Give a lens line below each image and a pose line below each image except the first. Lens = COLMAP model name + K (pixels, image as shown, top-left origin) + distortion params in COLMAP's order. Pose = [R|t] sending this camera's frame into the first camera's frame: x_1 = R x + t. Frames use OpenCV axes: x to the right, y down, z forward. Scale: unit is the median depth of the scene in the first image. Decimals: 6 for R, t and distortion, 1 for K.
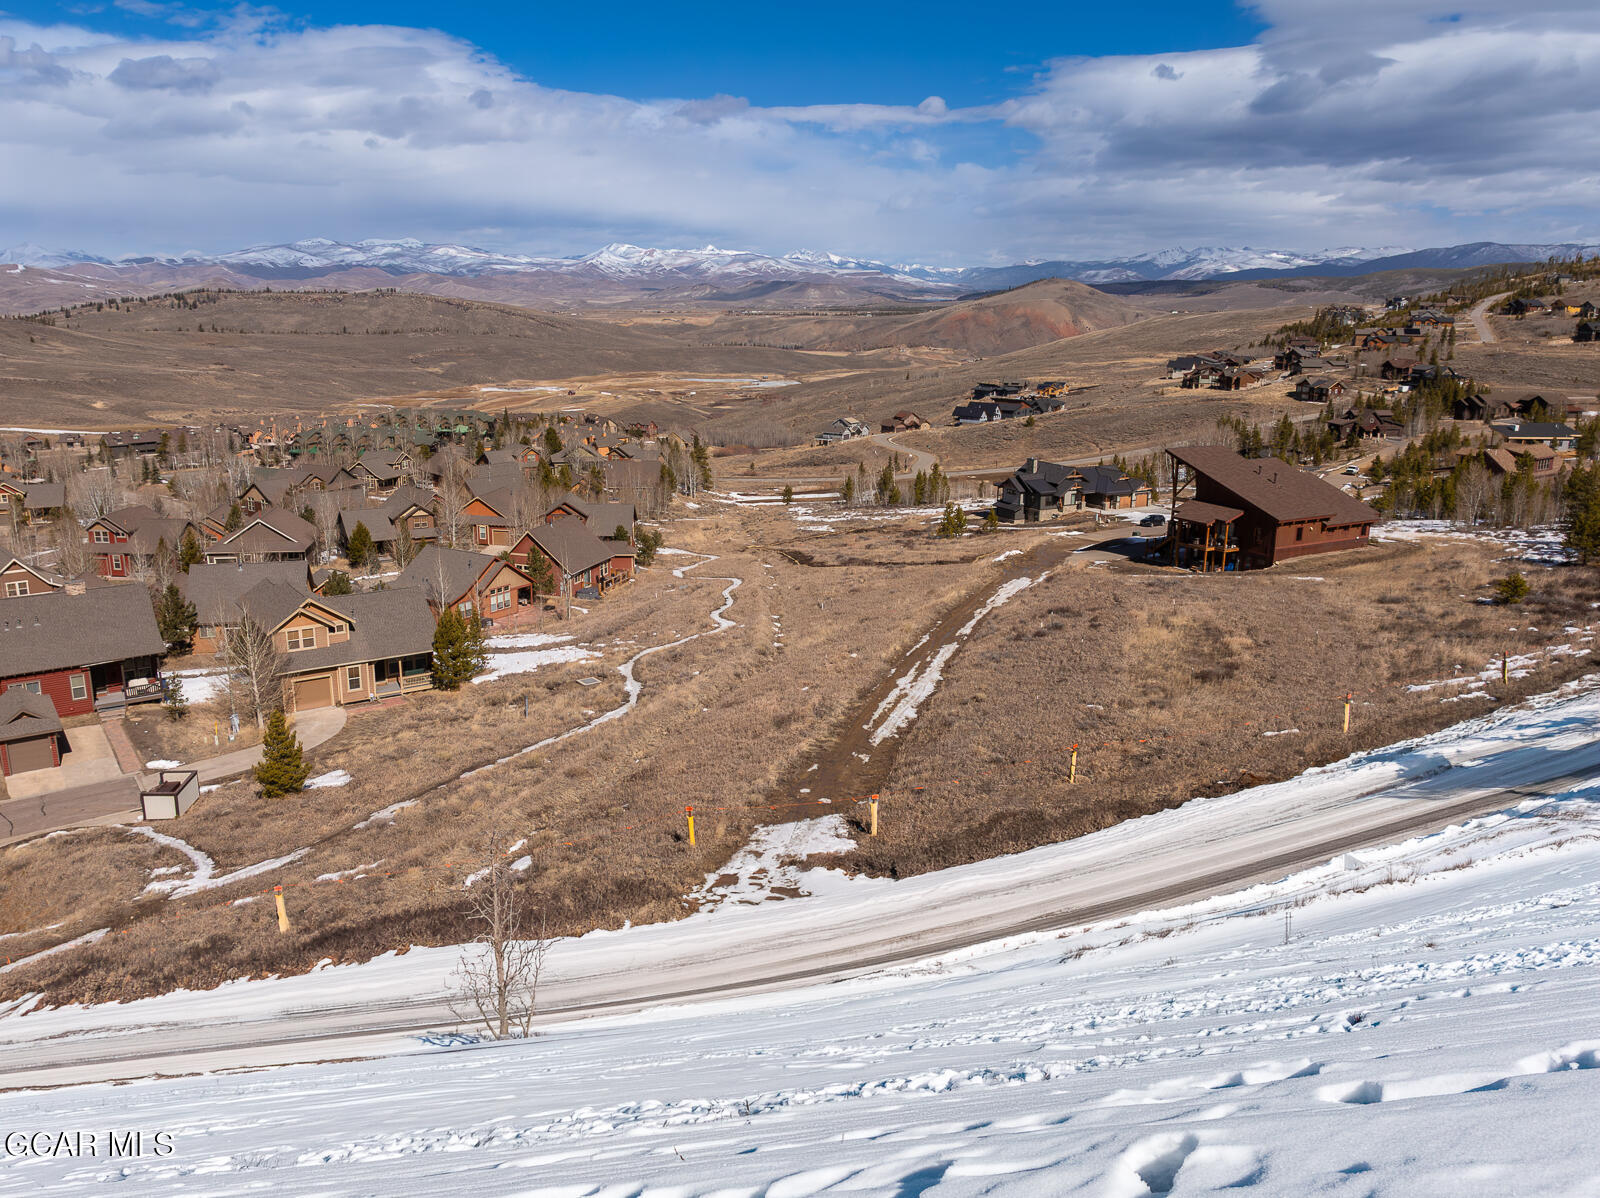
lens RADIAL K [[1284.3, 0, 780.7], [0, 1284.3, 594.2], [0, 0, 1]] dist [-0.029746, 0.009901]
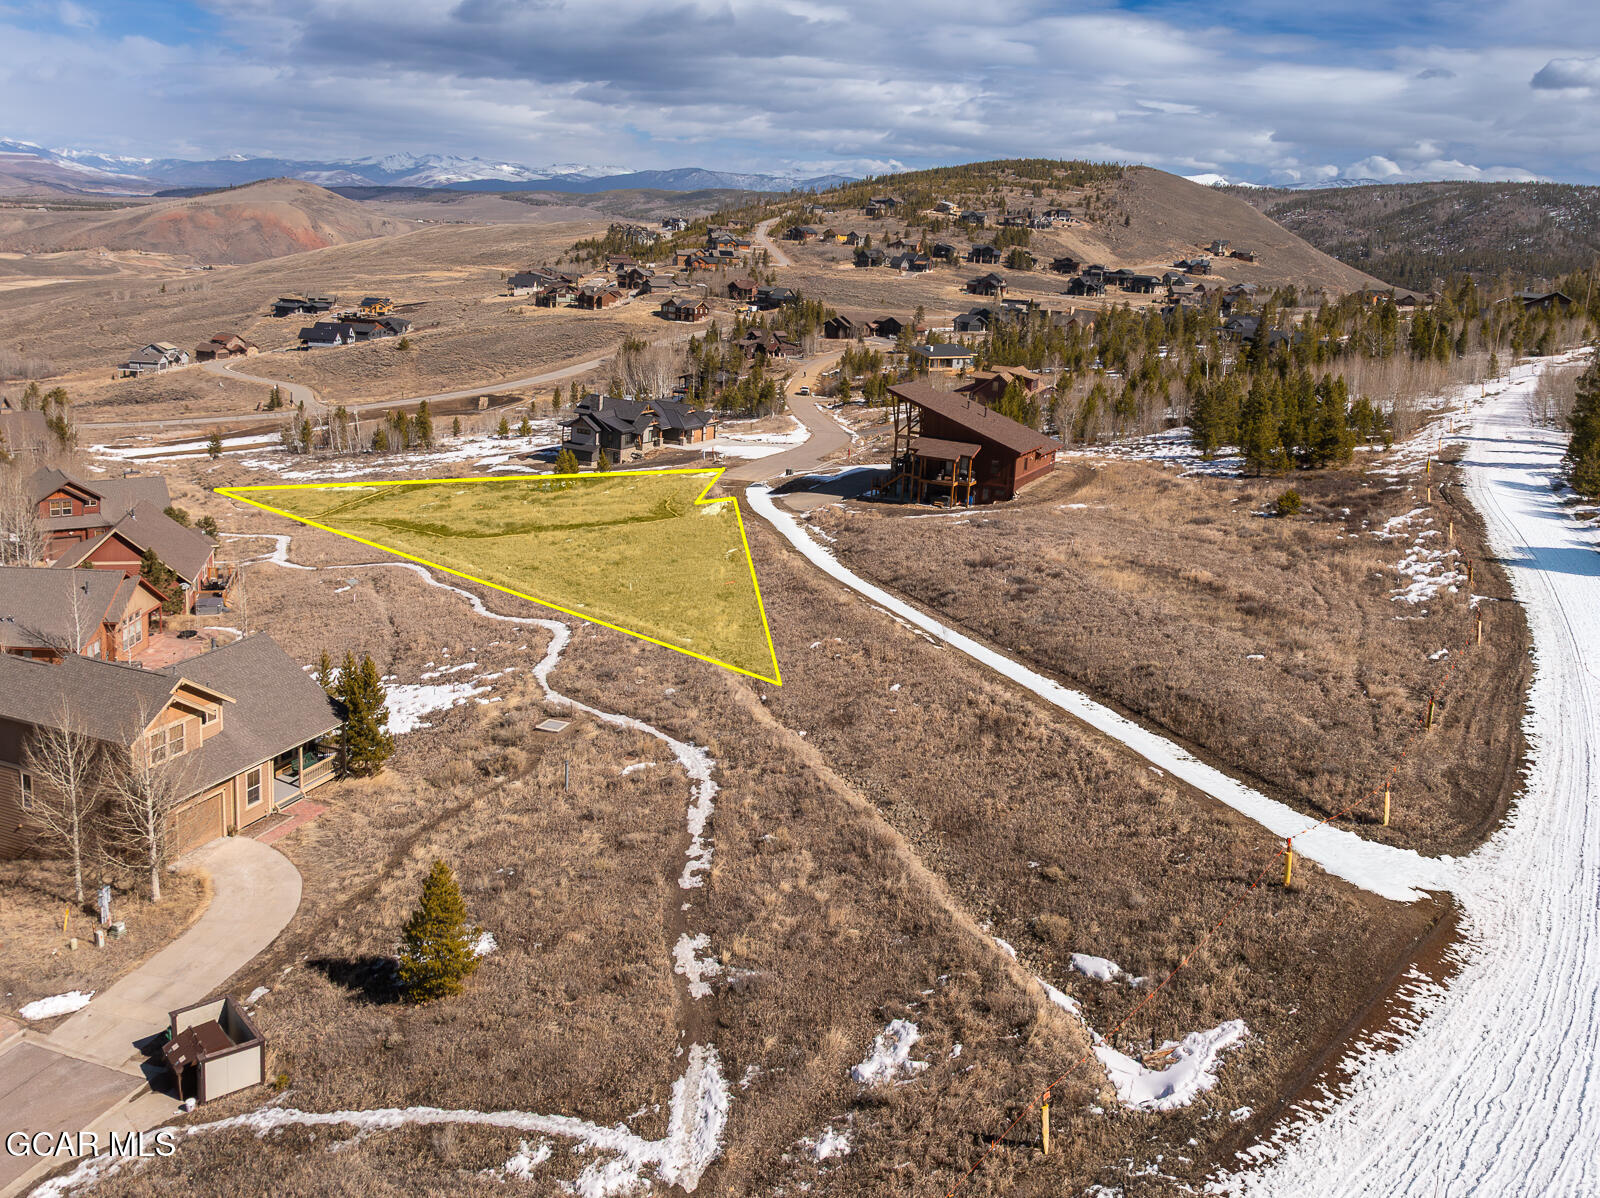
lens RADIAL K [[1330.6, 0, 935.7], [0, 1330.6, 450.3], [0, 0, 1]] dist [-0.042859, 0.027659]
pose [[0.775818, -0.060659, 0.628034, -0.059917], [0.089512, 0.995882, -0.014388, -0.008340], [-0.624575, 0.067379, 0.778053, 0.030183]]
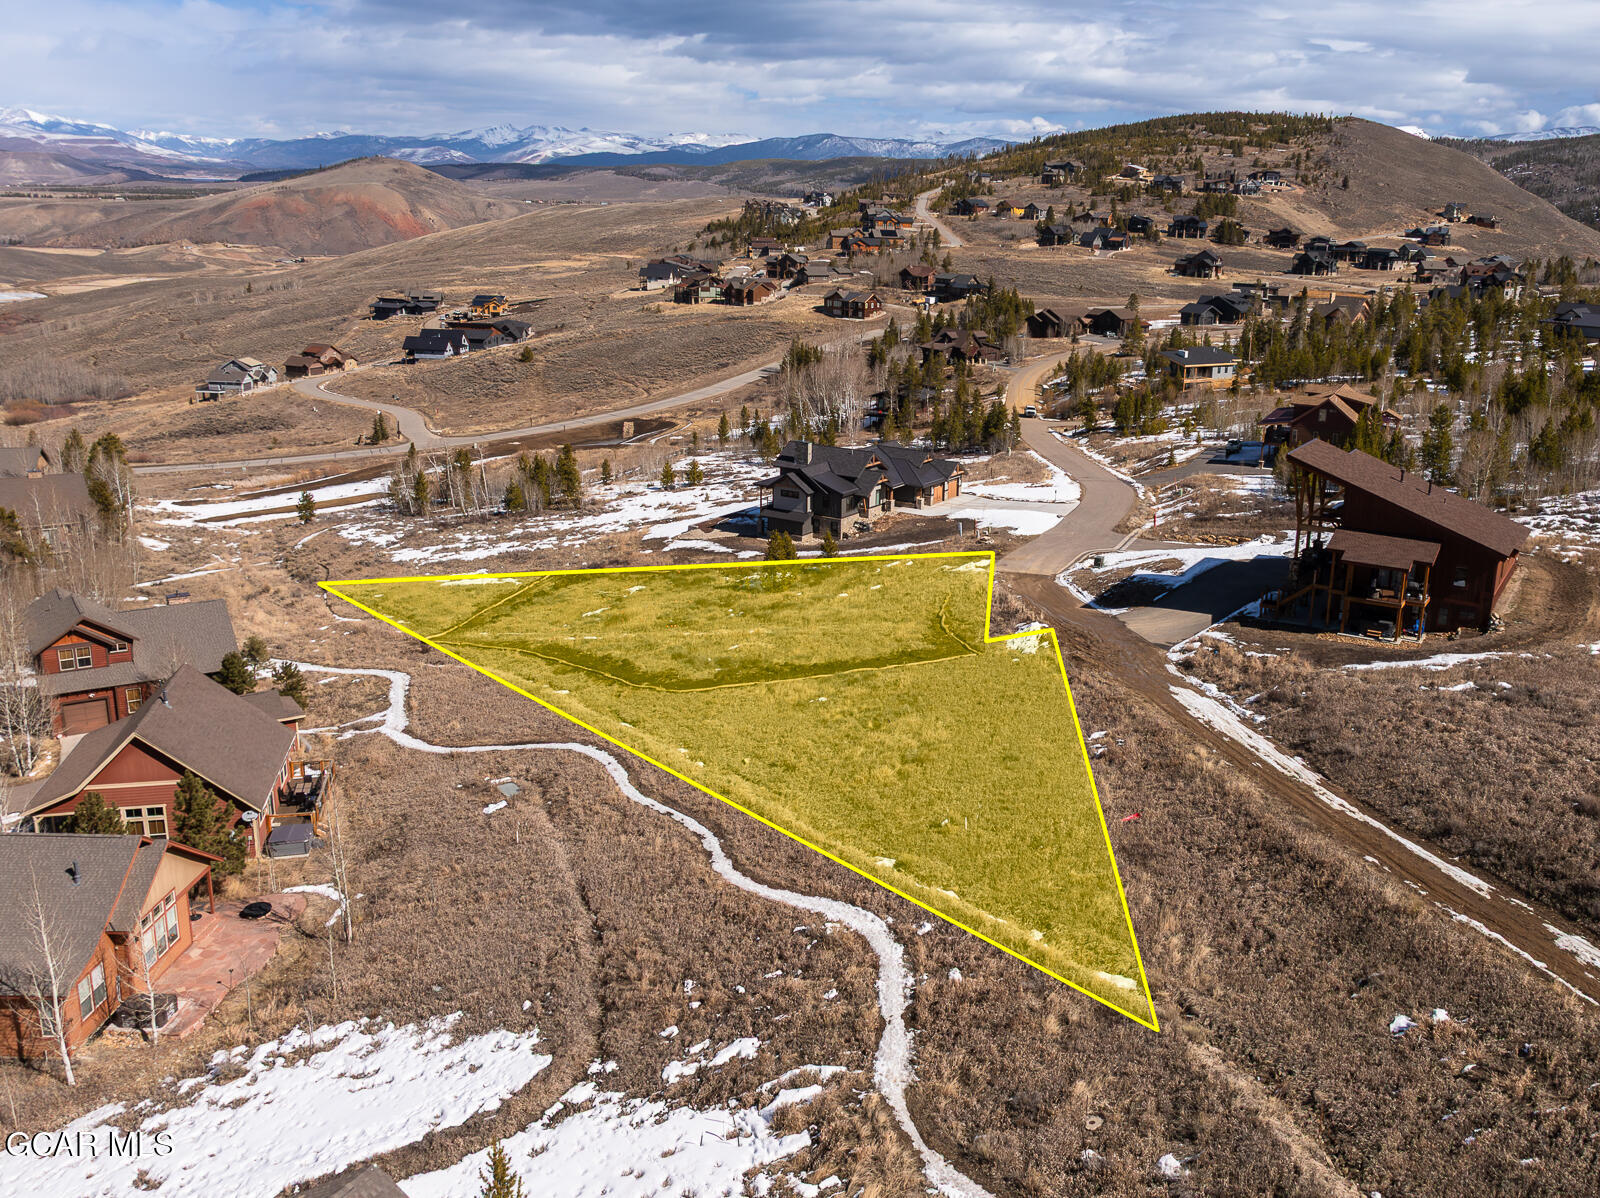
lens RADIAL K [[1458.5, 0, 994.3], [0, 1458.5, 570.1], [0, 0, 1]] dist [-0.027054, 0.015803]
pose [[0.815182, -0.119855, 0.566669, -0.046423], [0.101419, 0.992778, 0.064084, -0.021364], [-0.570257, 0.005231, 0.821450, 0.085459]]
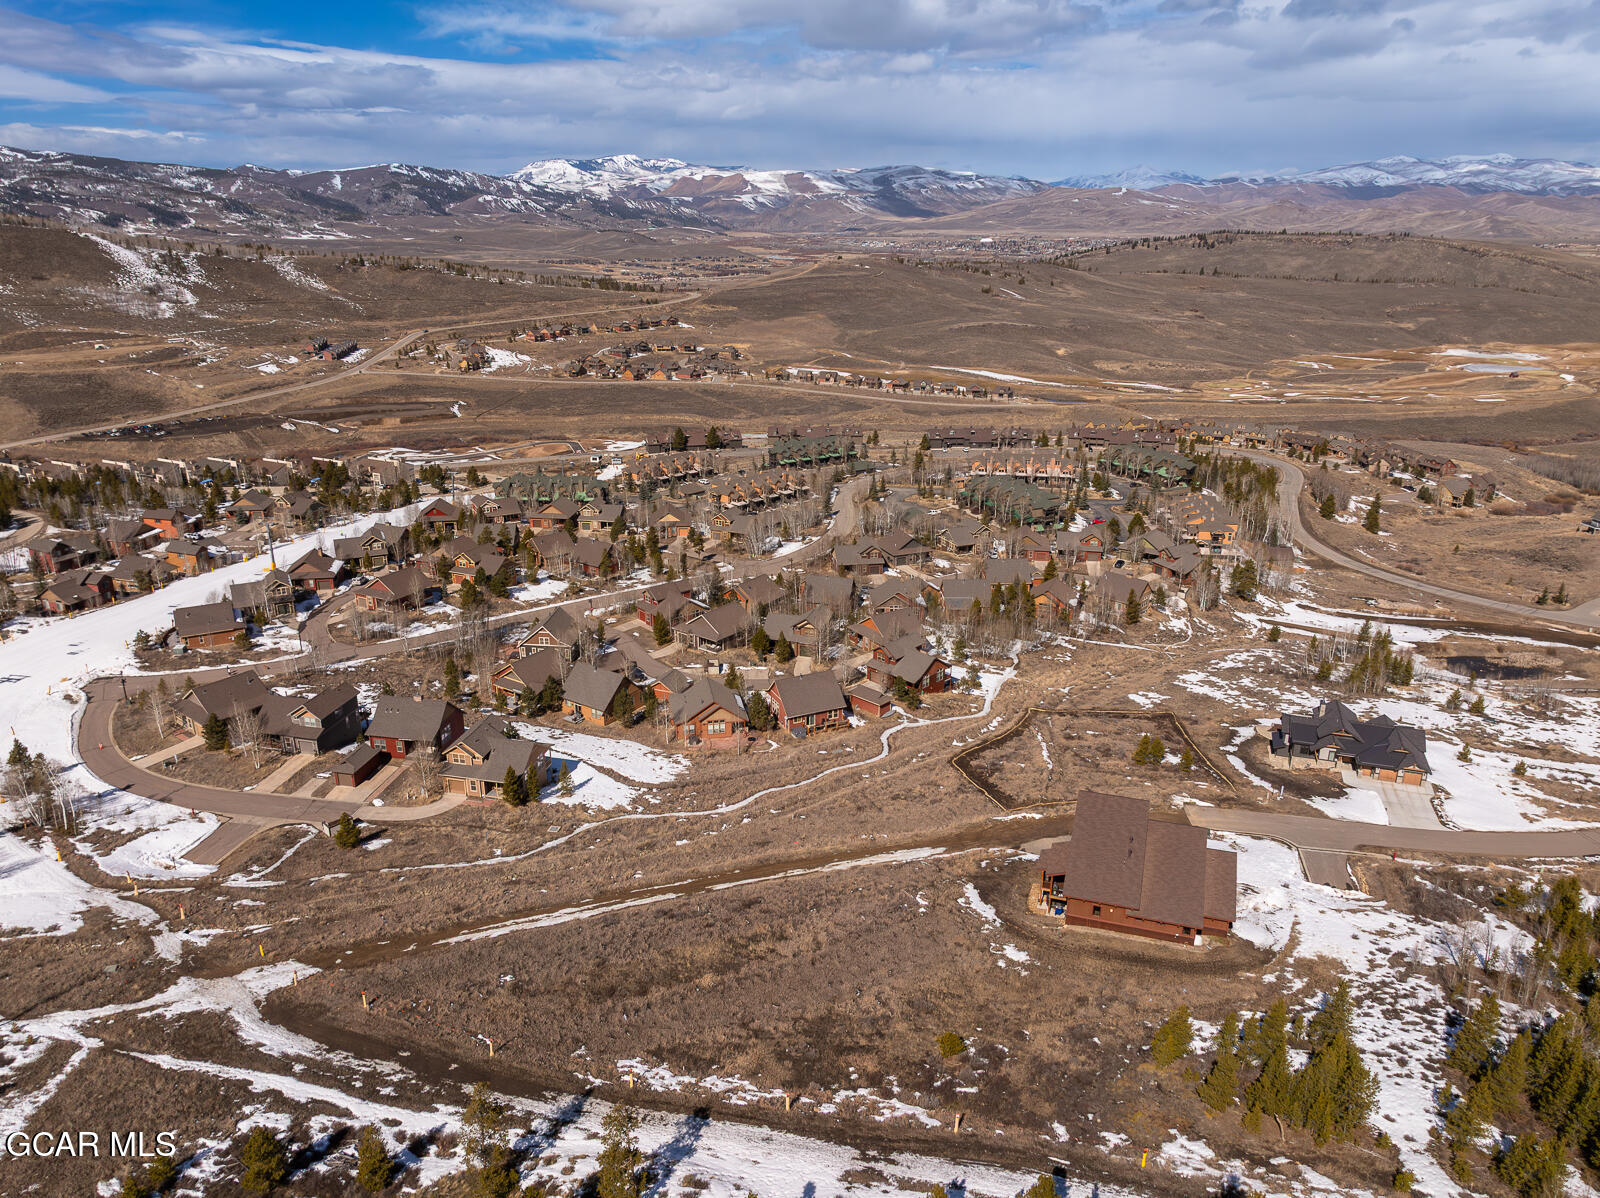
lens RADIAL K [[1178.8, 0, 767.2], [0, 1178.8, 568.7], [0, 0, 1]] dist [-0.032081, 0.013729]
pose [[0.662425, 0.223526, -0.715003, 0.151788], [-0.161380, 0.974617, 0.155174, -0.078432], [0.731539, 0.012596, 0.681683, 0.010155]]
